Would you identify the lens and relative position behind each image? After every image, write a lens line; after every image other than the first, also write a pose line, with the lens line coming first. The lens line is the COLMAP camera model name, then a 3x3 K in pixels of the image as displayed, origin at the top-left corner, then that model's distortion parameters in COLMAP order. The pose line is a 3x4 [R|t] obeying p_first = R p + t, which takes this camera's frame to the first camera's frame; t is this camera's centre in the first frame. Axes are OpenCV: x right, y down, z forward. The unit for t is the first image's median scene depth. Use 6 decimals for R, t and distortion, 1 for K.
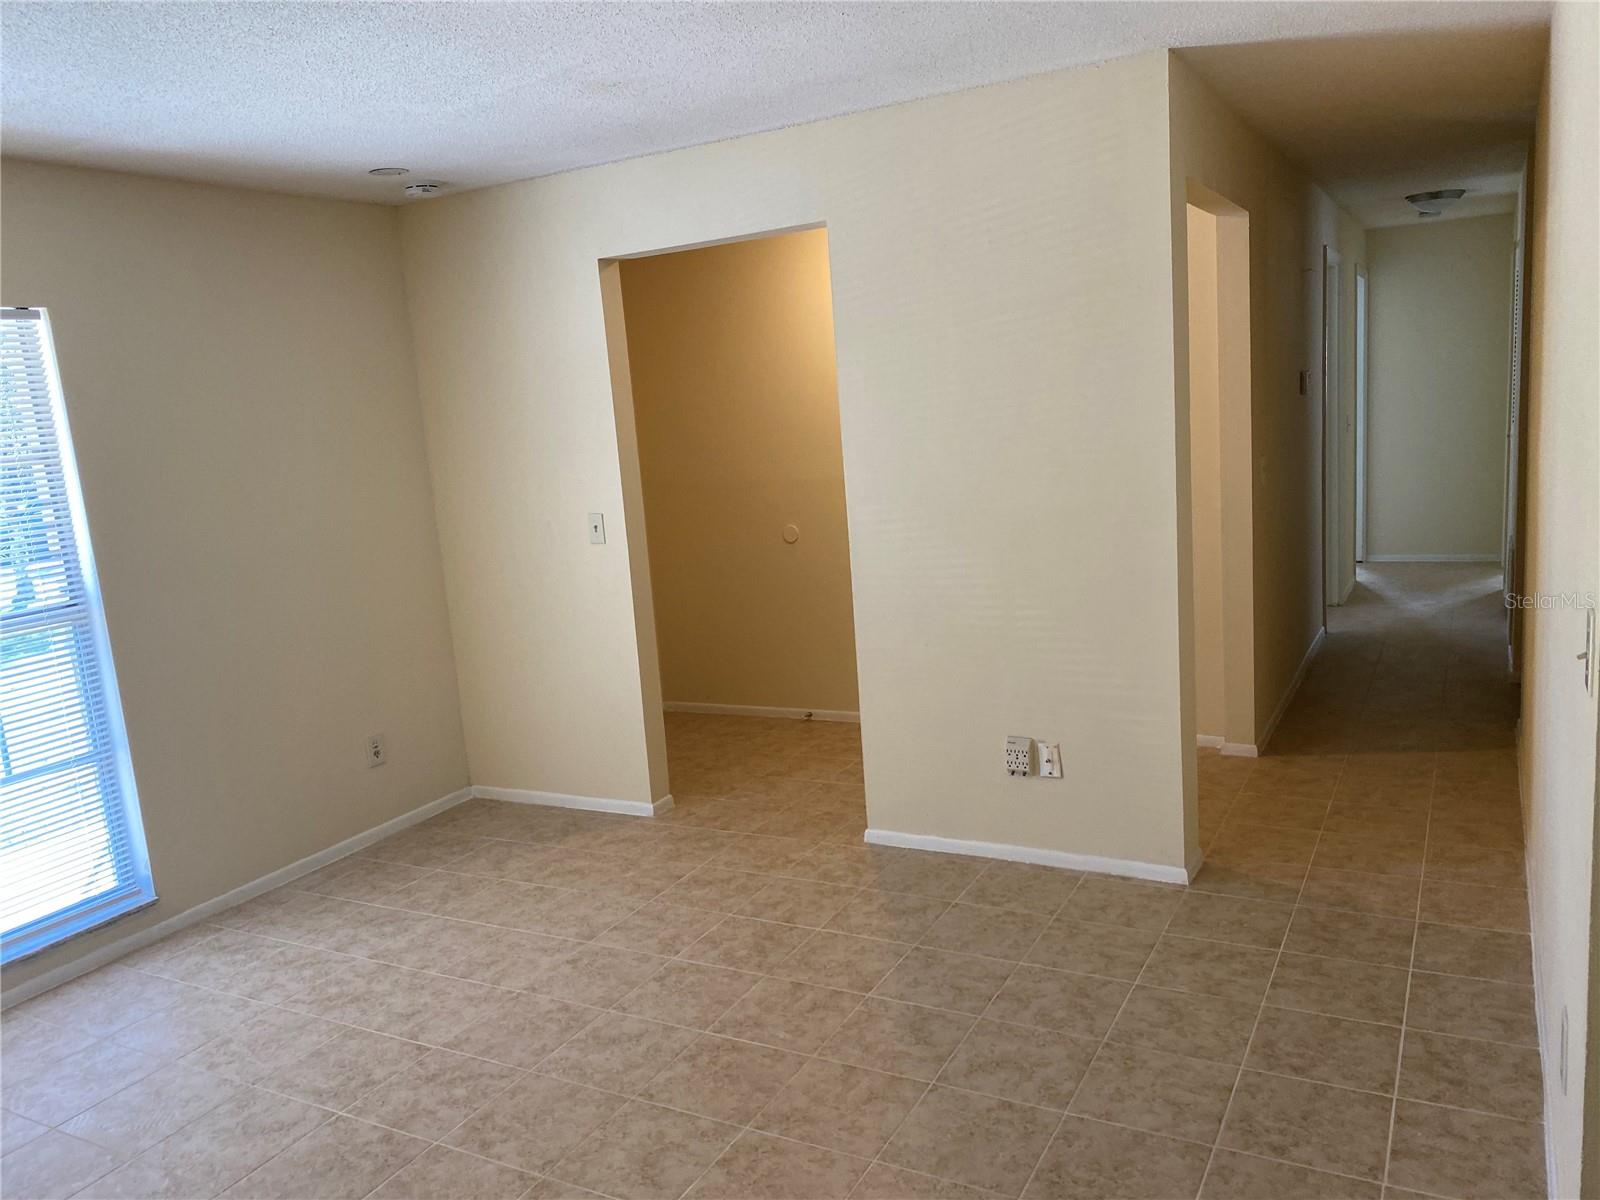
lens RADIAL K [[1209.1, 0, 828.7], [0, 1209.1, 624.0], [0, 0, 1]] dist [-0.000390, -0.009974]
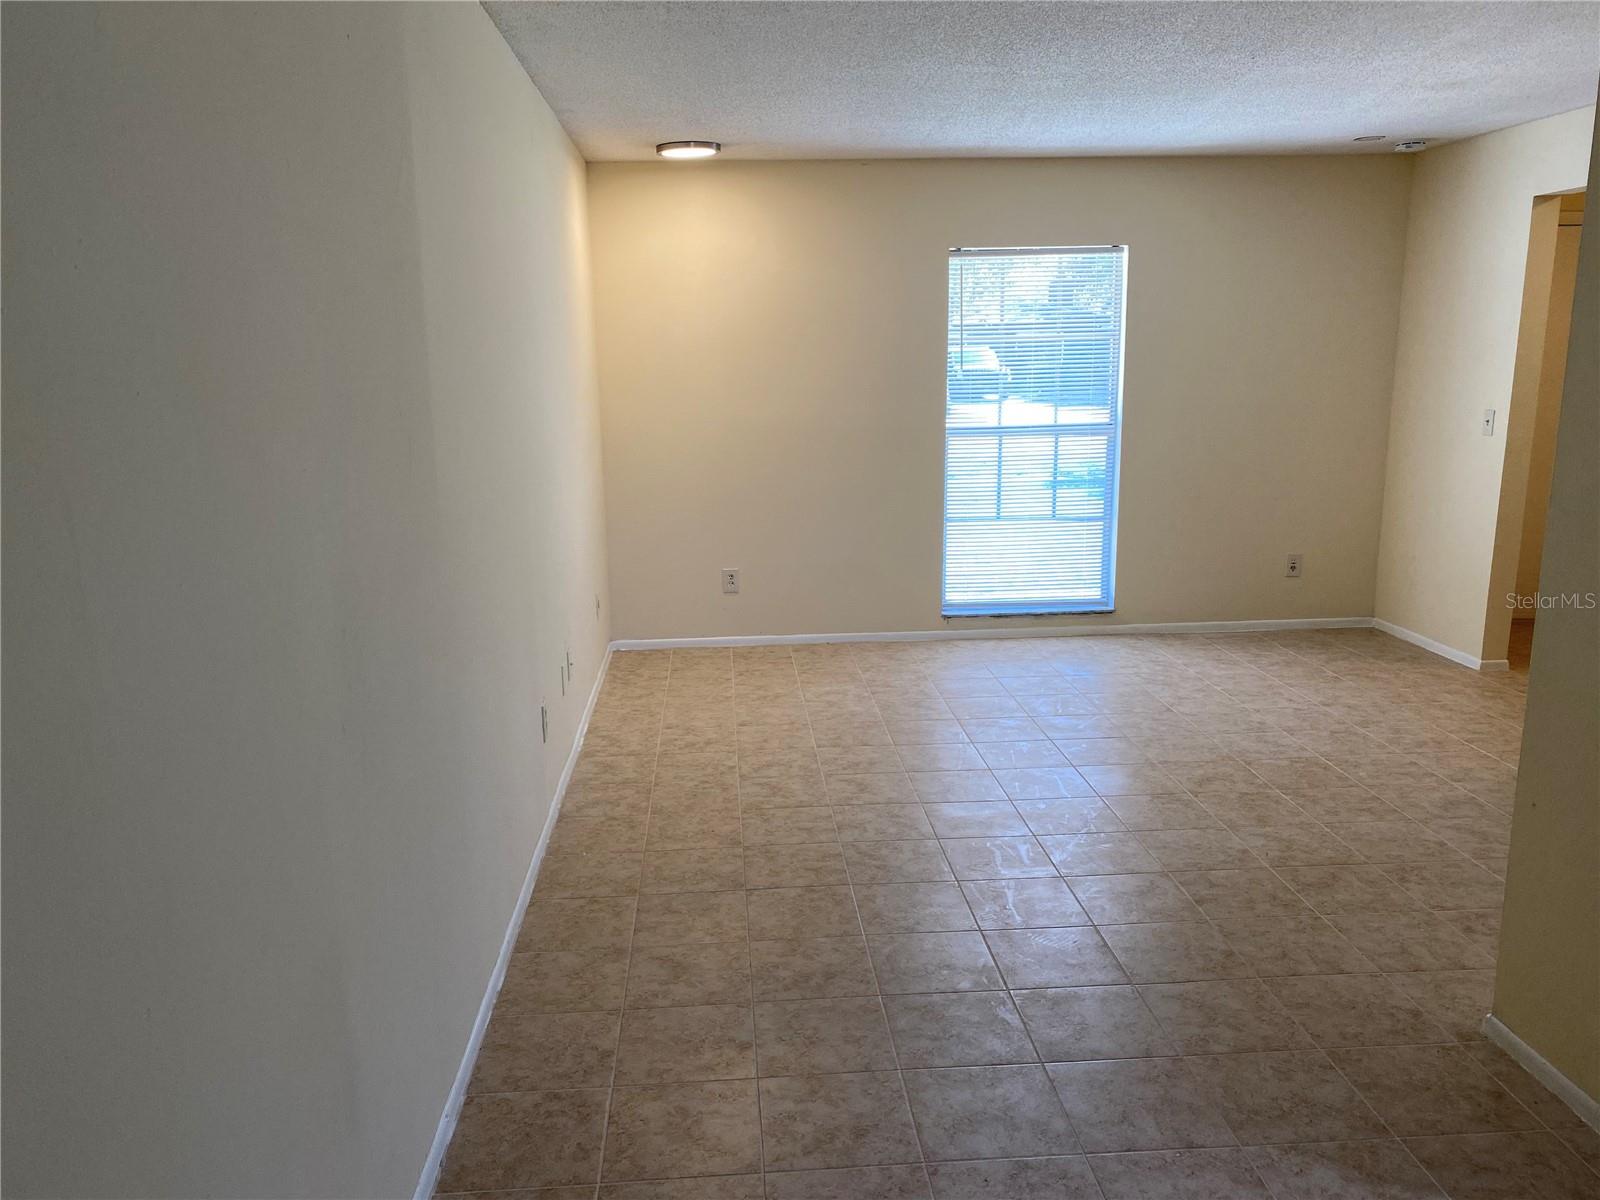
lens RADIAL K [[1209.1, 0, 797.8], [0, 1209.1, 598.8], [0, 0, 1]] dist [-0.000390, -0.009974]
pose [[0.536670, 0.240733, -0.808723, 0.548802], [-0.180058, 0.969035, 0.168967, 0.013575], [0.824357, 0.054937, 0.563398, -0.283994]]
